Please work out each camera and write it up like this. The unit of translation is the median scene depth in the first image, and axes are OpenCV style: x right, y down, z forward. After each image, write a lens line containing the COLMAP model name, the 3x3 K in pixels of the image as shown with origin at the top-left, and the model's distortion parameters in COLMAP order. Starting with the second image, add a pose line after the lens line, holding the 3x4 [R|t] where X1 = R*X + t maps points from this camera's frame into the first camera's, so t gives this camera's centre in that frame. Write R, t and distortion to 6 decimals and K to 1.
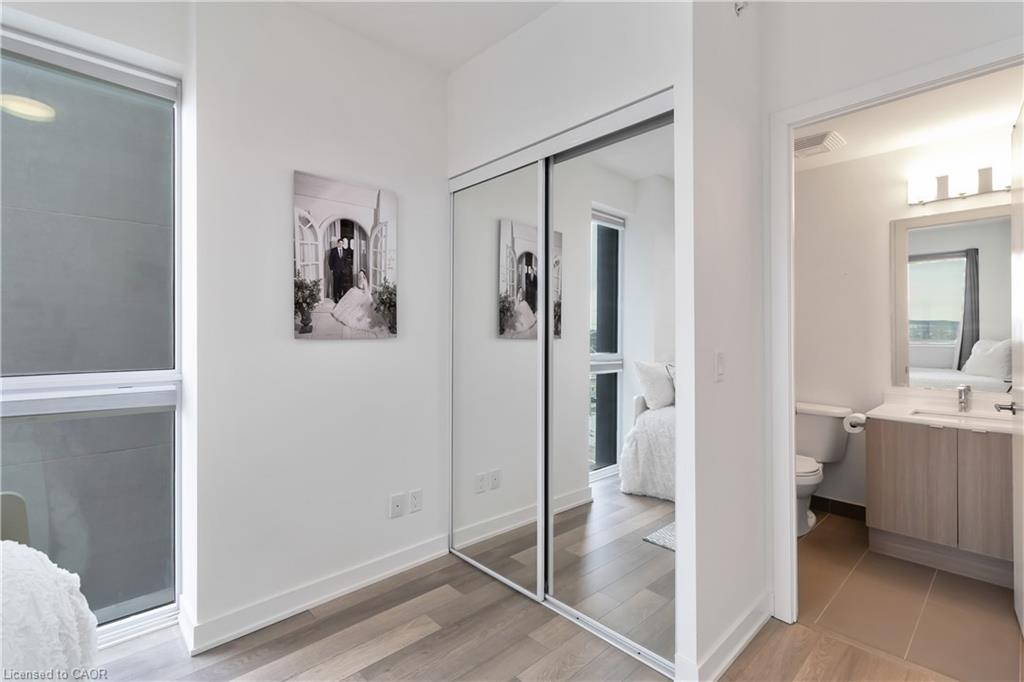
lens RADIAL K [[485.0, 0, 507.9], [0, 485.0, 342.0], [0, 0, 1]] dist [0.003073, -0.000918]
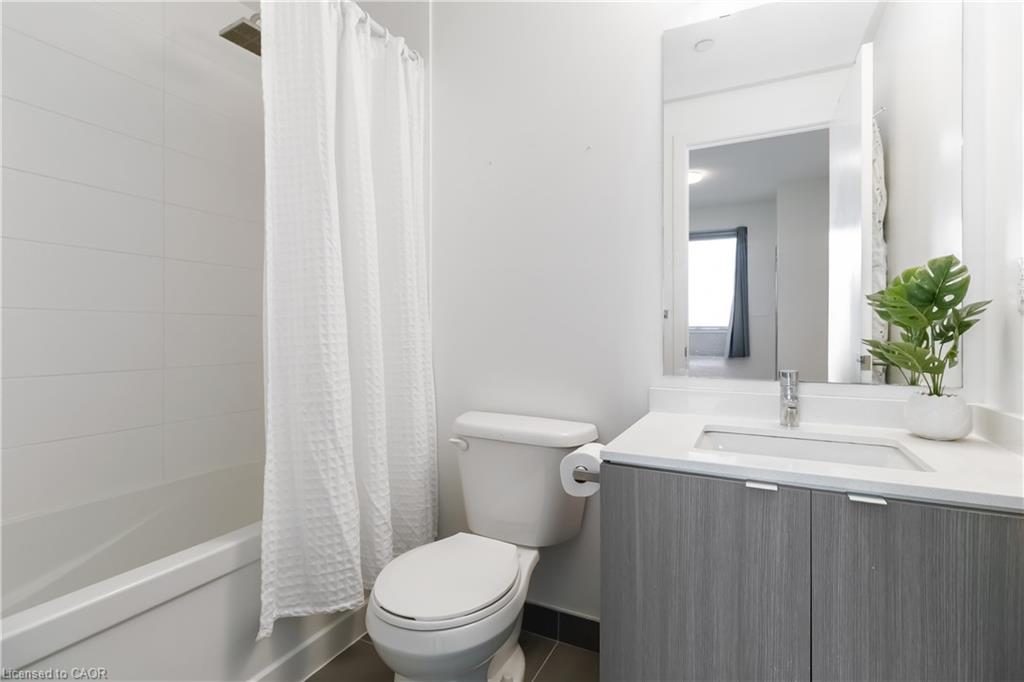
lens RADIAL K [[485.0, 0, 515.2], [0, 485.0, 341.3], [0, 0, 1]] dist [0.003073, -0.000918]
pose [[0.939321, -0.006705, 0.342973, 0.488383], [0.004501, 0.999964, 0.007222, 0.053144], [-0.343009, -0.005240, 0.939317, 0.599053]]
